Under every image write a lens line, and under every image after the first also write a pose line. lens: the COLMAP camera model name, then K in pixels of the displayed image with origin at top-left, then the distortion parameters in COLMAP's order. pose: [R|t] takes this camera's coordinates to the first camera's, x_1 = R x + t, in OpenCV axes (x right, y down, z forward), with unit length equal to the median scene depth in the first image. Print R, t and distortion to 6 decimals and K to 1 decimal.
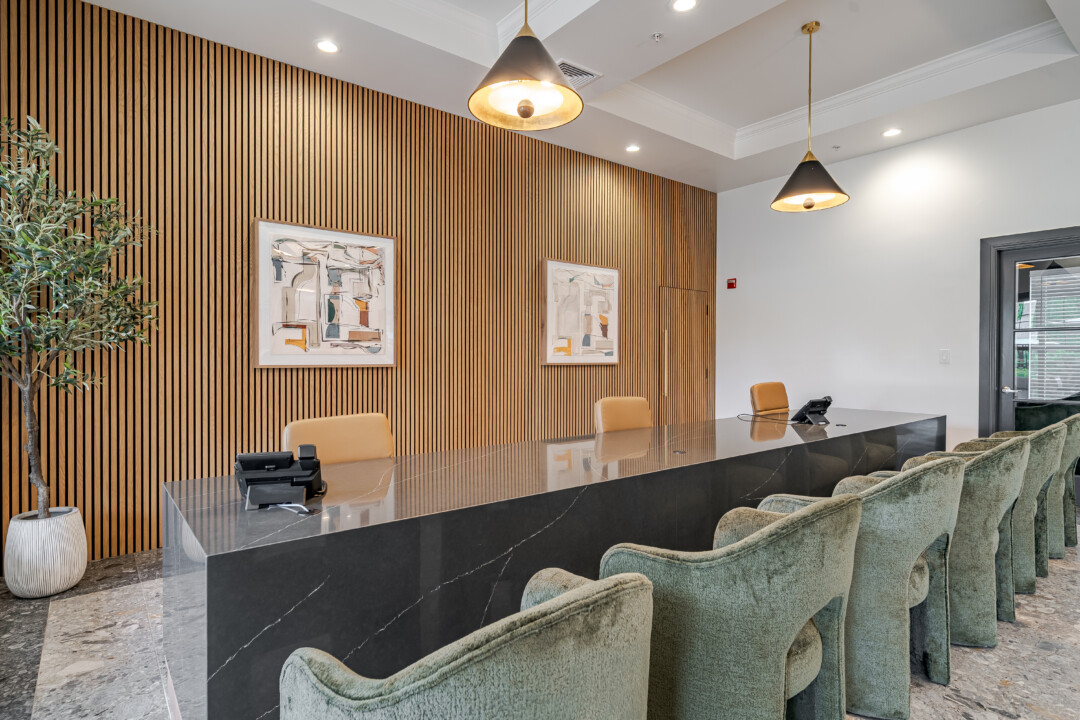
lens RADIAL K [[561.5, 0, 545.9], [0, 561.5, 357.2], [0, 0, 1]] dist [-0.002159, 0.000942]
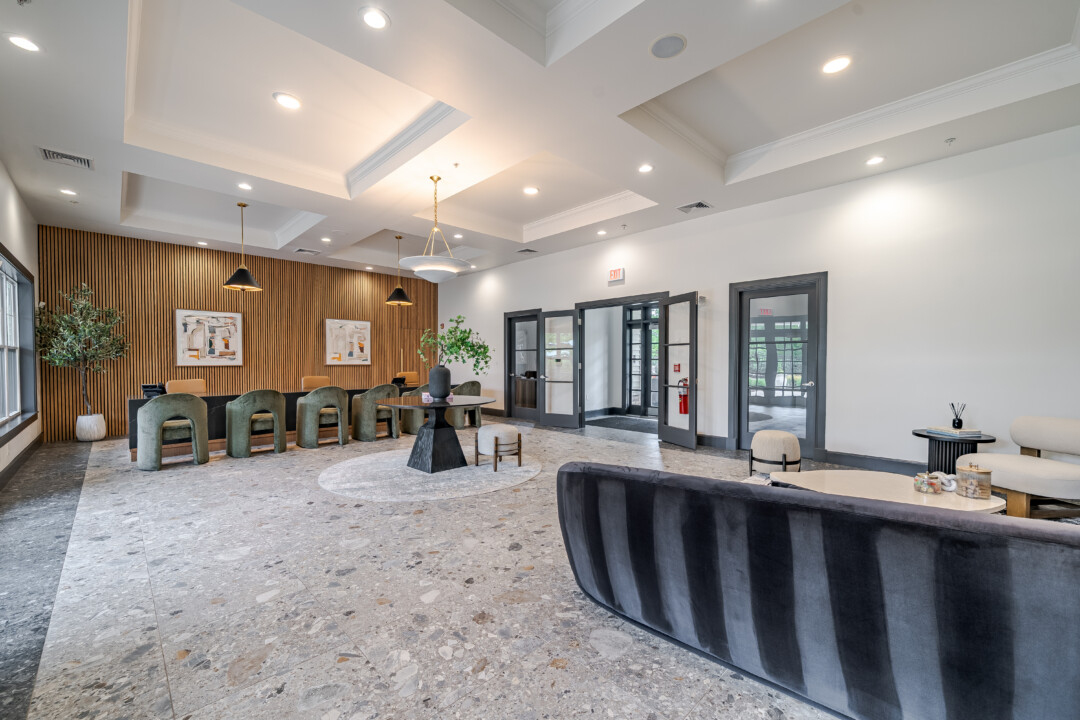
lens RADIAL K [[430.7, 0, 532.0], [0, 430.7, 368.5], [0, 0, 1]] dist [0.000688, -0.000492]
pose [[0.994942, -0.002343, 0.100424, 0.825994], [0.000304, 0.999794, 0.020315, -0.009647], [-0.100451, -0.020181, 0.994737, -1.026081]]
